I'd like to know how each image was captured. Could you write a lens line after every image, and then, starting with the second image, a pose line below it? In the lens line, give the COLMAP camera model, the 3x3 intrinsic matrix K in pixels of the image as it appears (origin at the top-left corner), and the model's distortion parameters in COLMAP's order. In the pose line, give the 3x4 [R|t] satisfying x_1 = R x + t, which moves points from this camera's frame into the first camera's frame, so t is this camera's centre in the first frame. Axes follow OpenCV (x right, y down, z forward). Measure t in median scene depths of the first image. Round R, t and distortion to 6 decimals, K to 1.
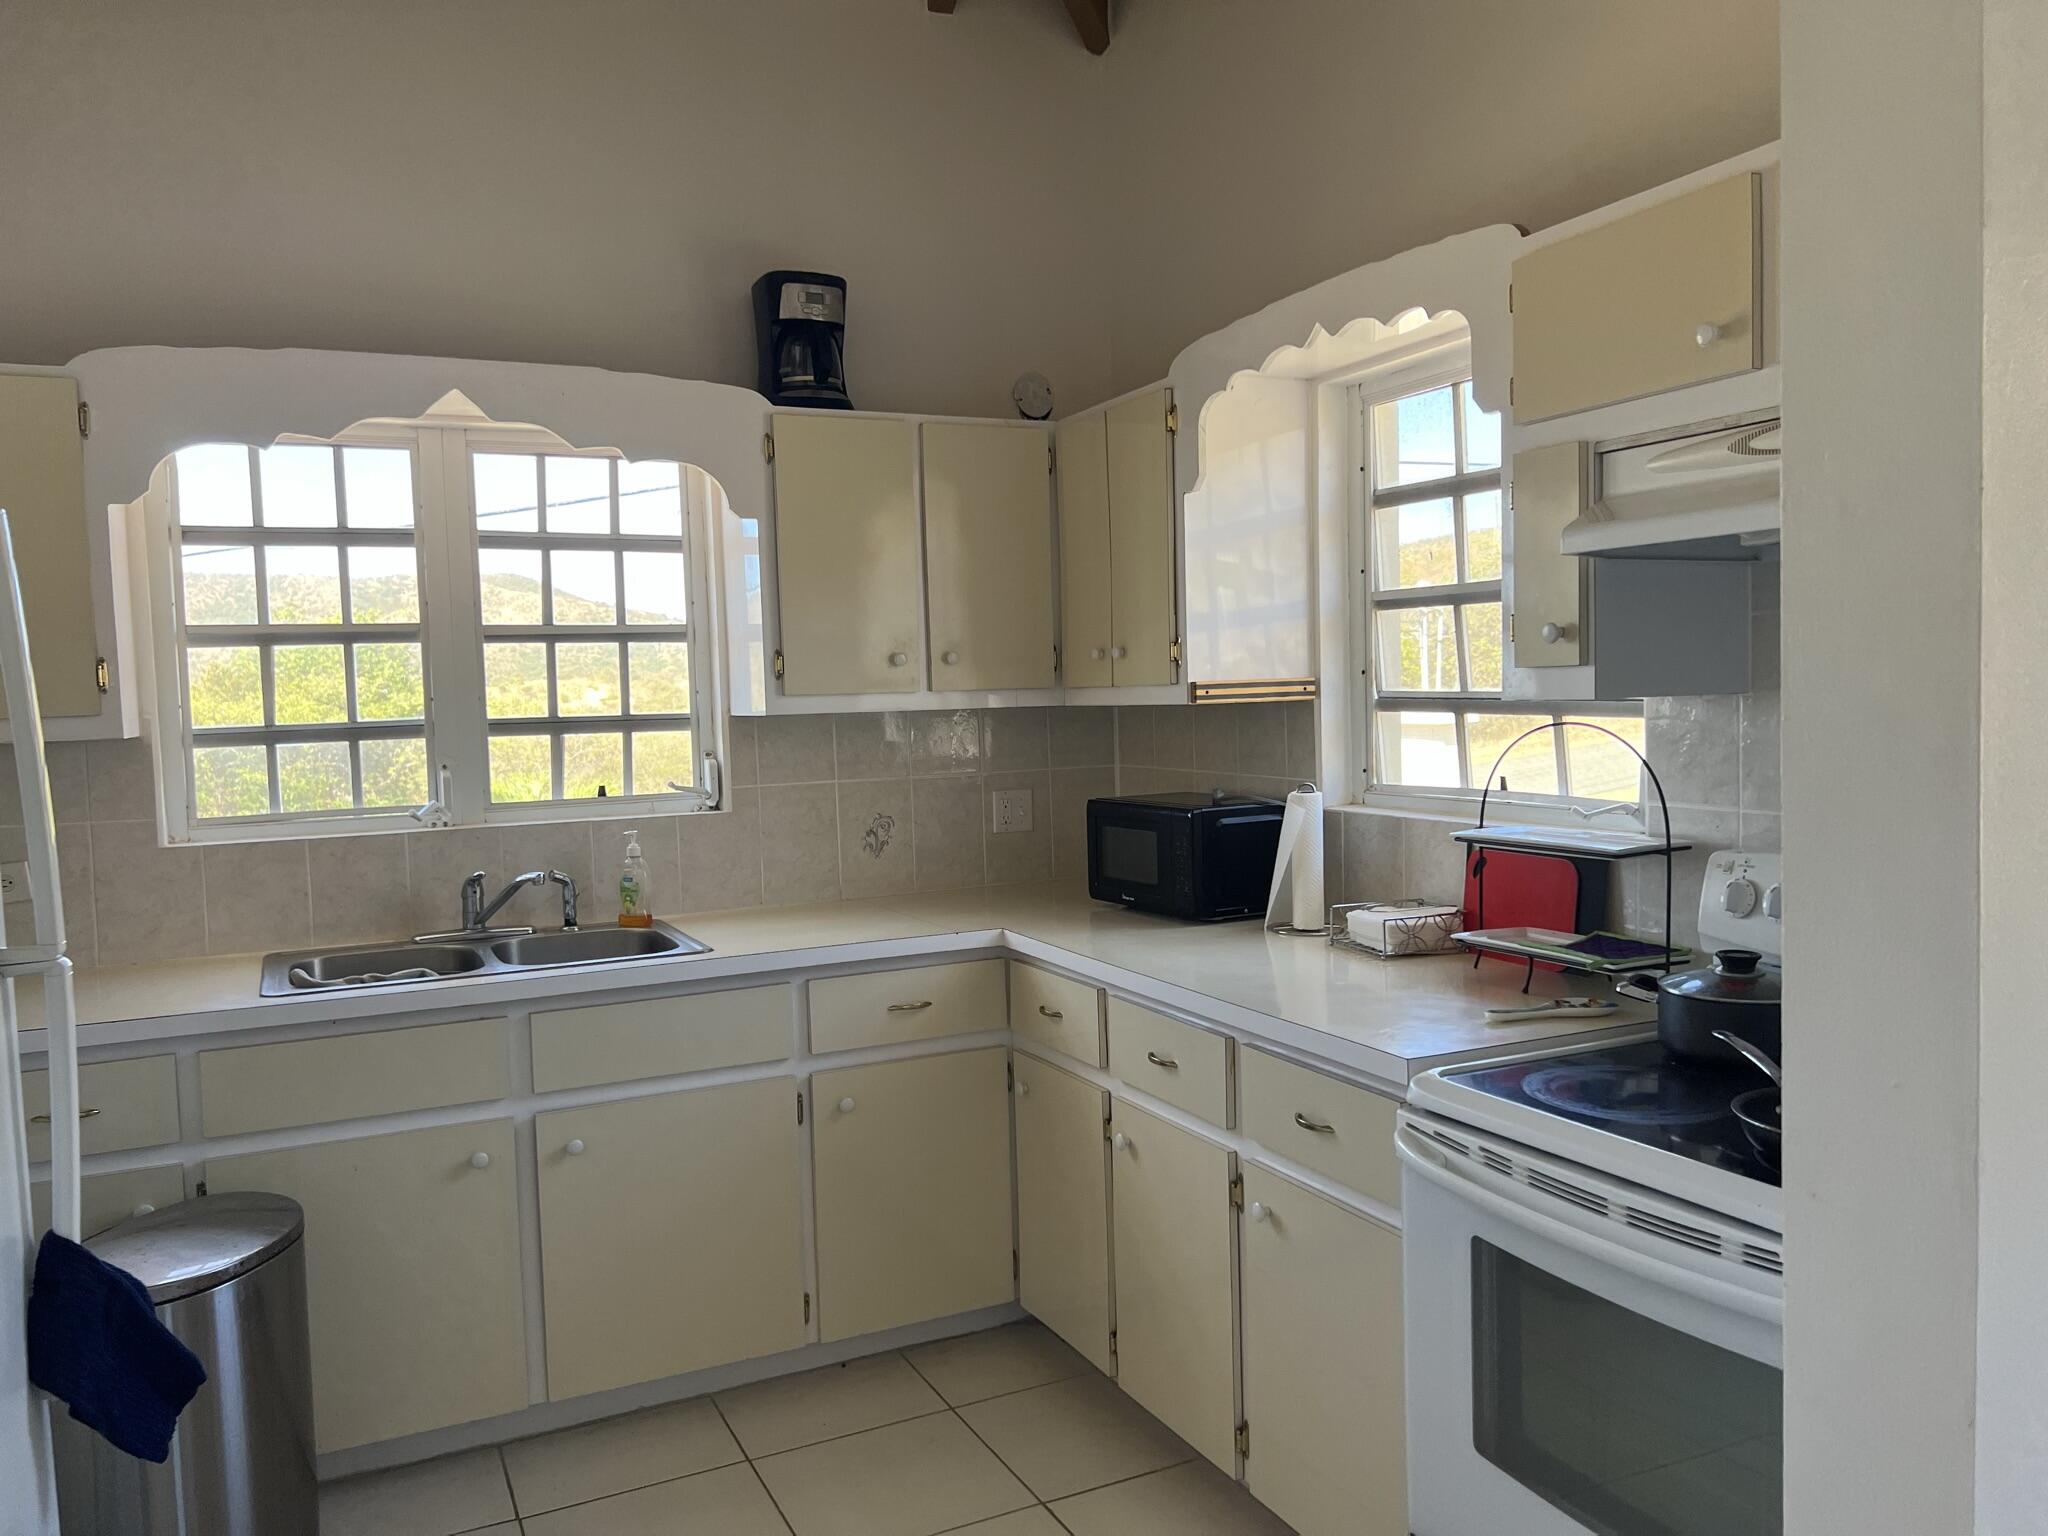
lens RADIAL K [[1517.5, 0, 1024.0], [0, 1517.5, 768.0], [0, 0, 1]] dist [0.076915, -0.113968]
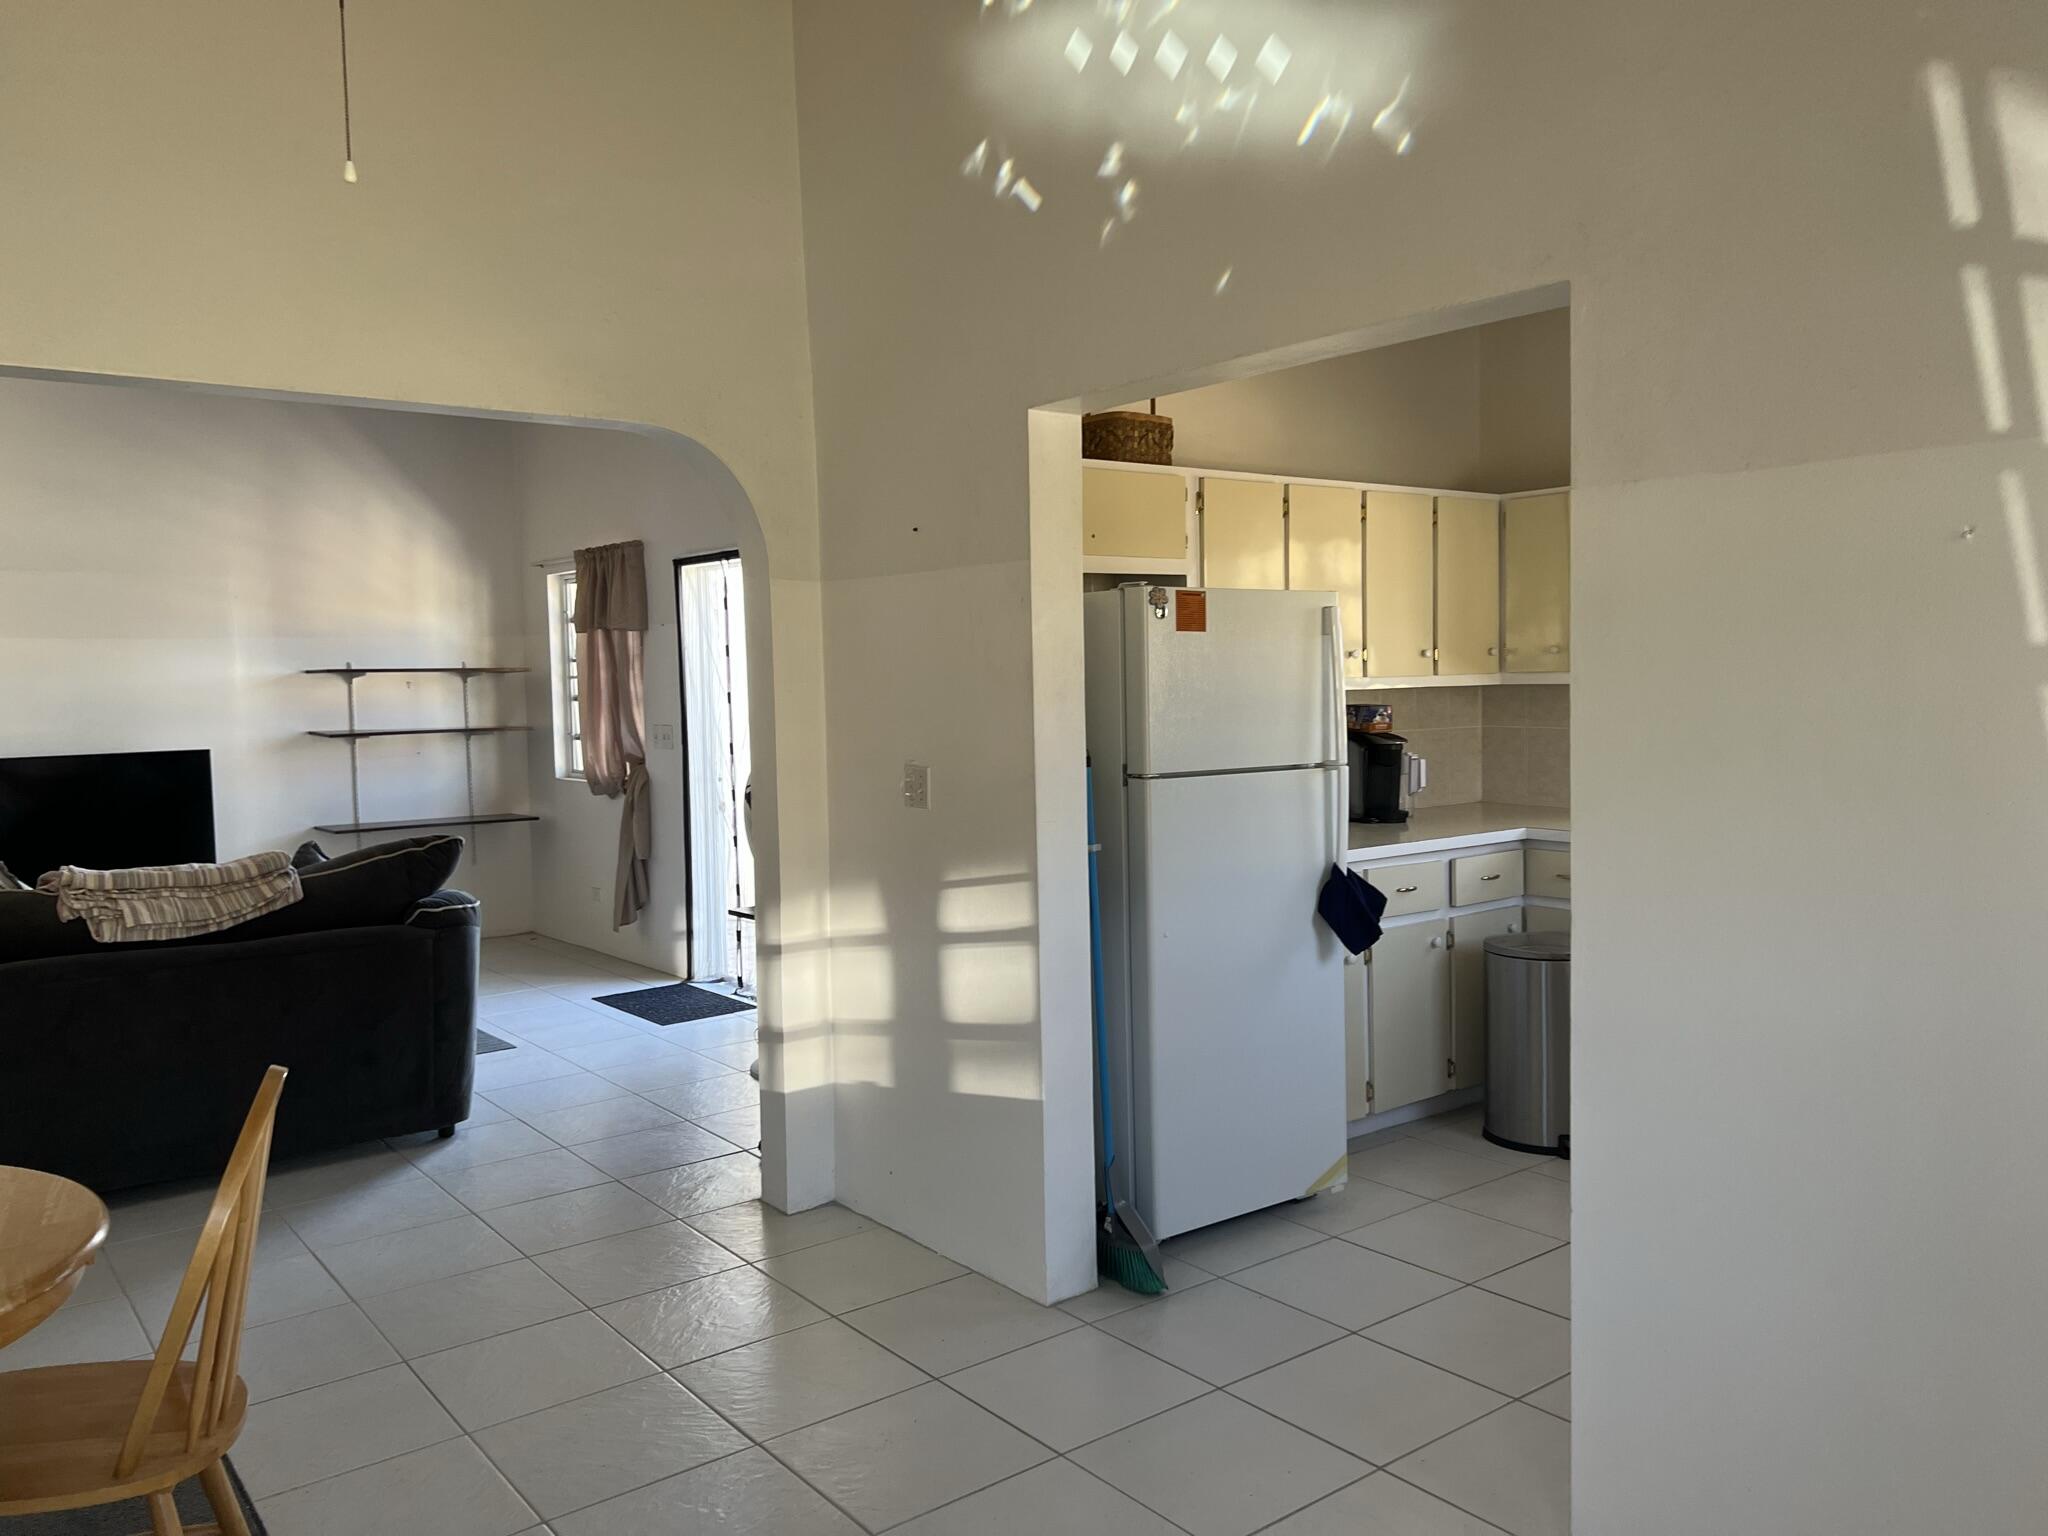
lens RADIAL K [[1517.5, 0, 1024.0], [0, 1517.5, 768.0], [0, 0, 1]] dist [0.076915, -0.113968]
pose [[0.981146, -0.008646, 0.193074, -0.802295], [0.010117, 0.999927, -0.006632, 0.049499], [-0.193002, 0.008460, 0.981162, -0.413390]]
